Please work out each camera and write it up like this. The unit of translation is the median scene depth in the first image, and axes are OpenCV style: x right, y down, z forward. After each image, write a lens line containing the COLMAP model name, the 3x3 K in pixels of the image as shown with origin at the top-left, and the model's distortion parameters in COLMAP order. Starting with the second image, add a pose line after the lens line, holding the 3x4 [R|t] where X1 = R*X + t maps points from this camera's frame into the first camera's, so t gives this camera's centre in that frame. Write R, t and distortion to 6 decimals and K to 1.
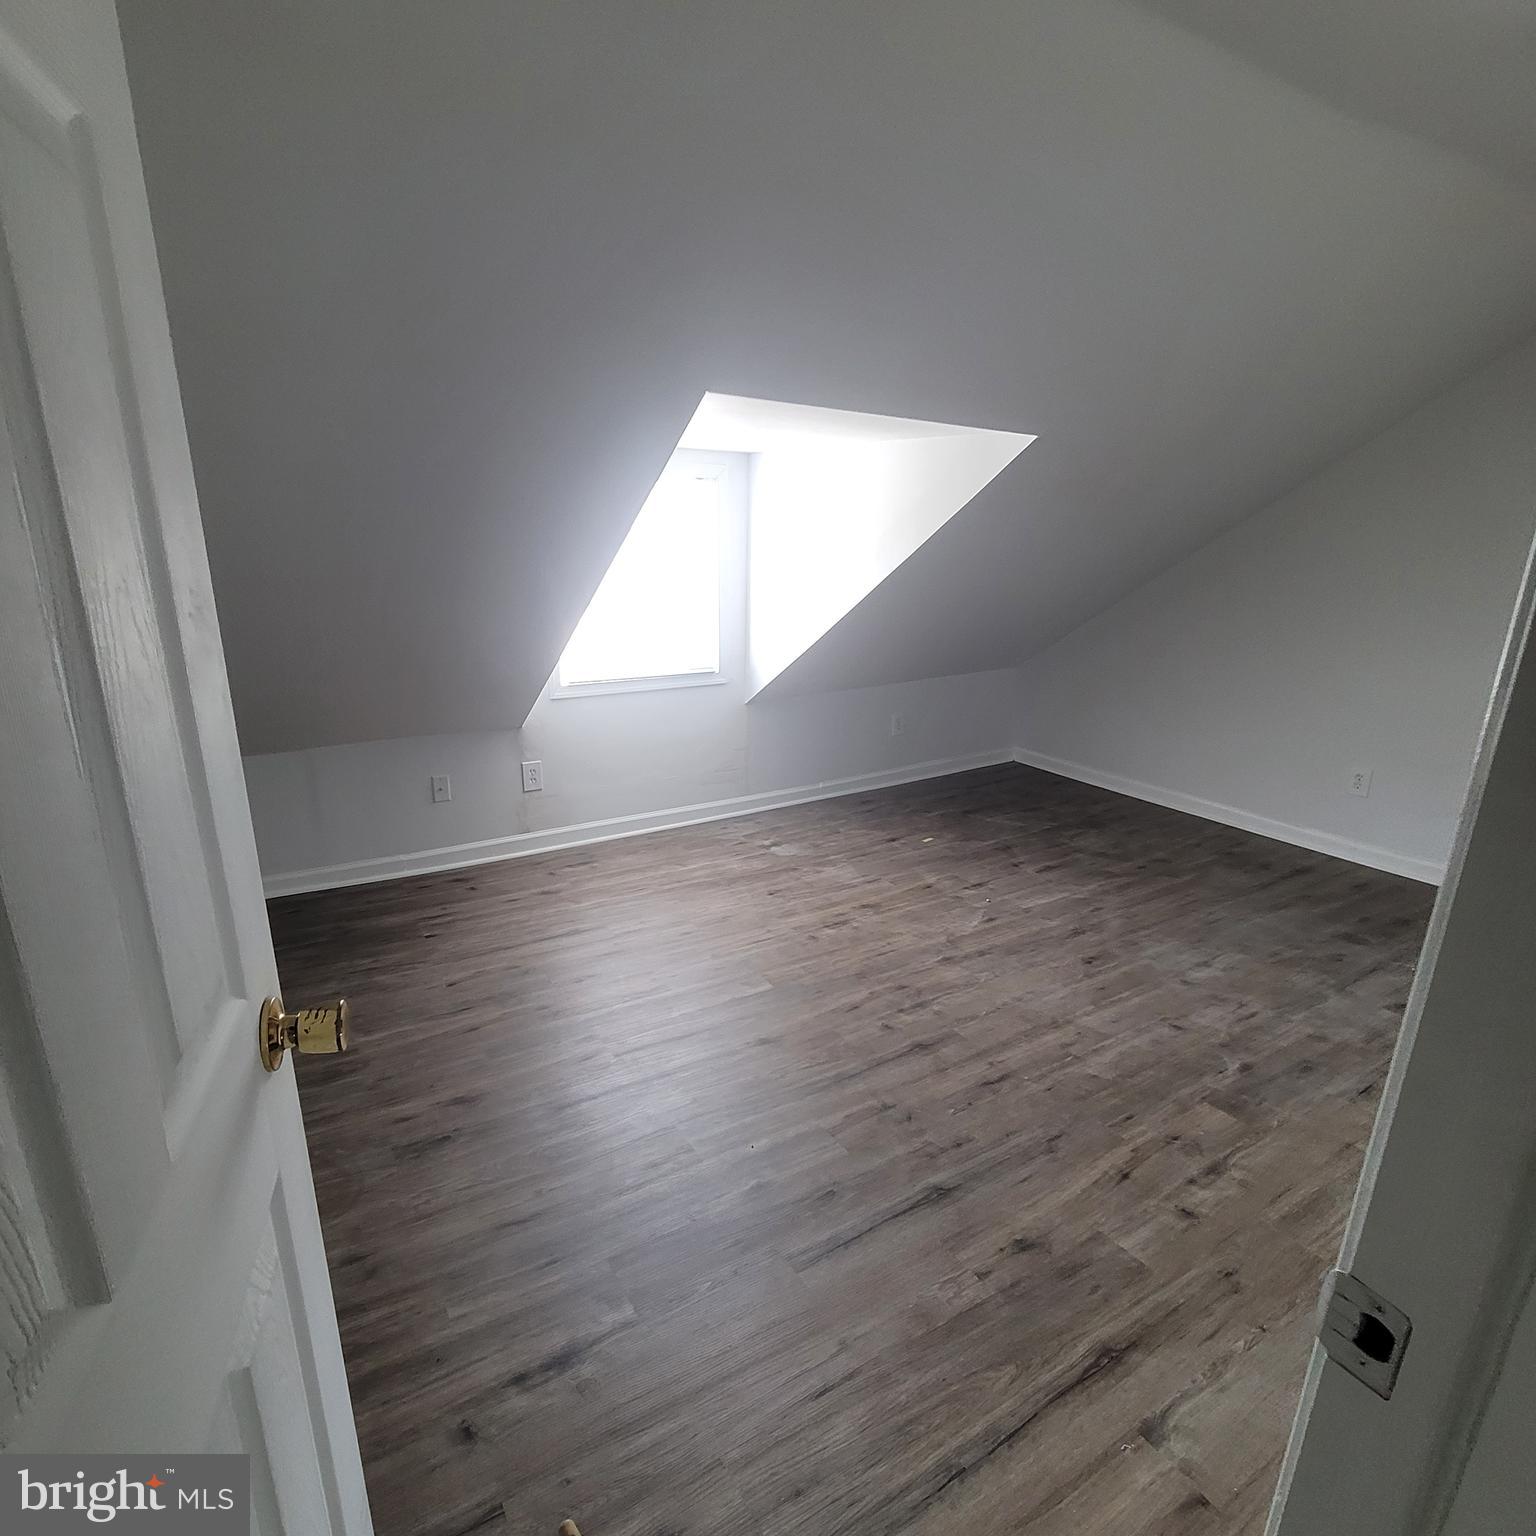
lens RADIAL K [[843.4, 0, 757.0], [0, 843.4, 817.8], [0, 0, 1]] dist [0.000031, -0.000572]
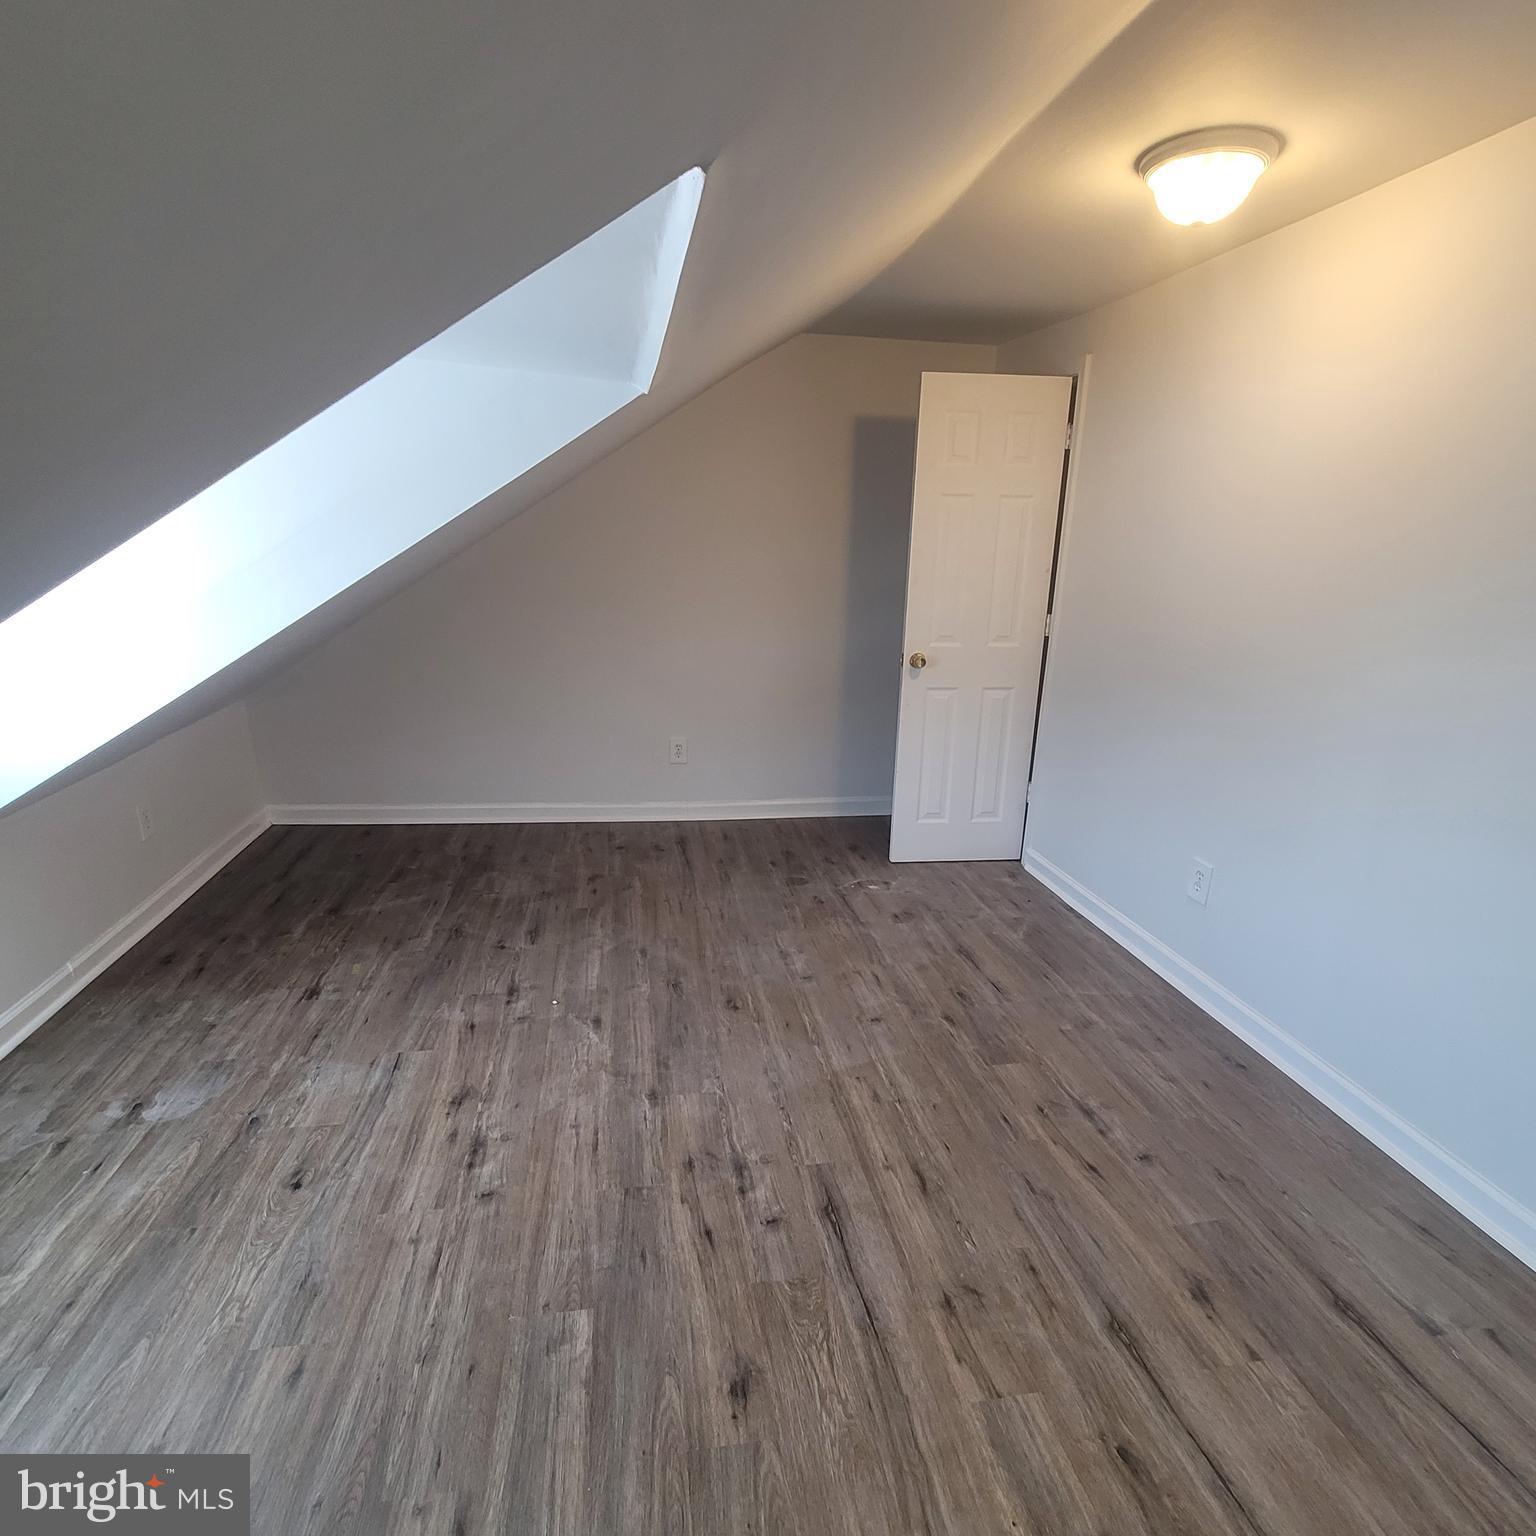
lens RADIAL K [[843.4, 0, 757.0], [0, 843.4, 817.8], [0, 0, 1]] dist [0.000031, -0.000572]
pose [[0.380724, -0.279548, 0.881420, -0.282814], [0.265284, 0.946159, 0.185493, -0.153790], [-0.885818, 0.163205, 0.434385, 0.490949]]
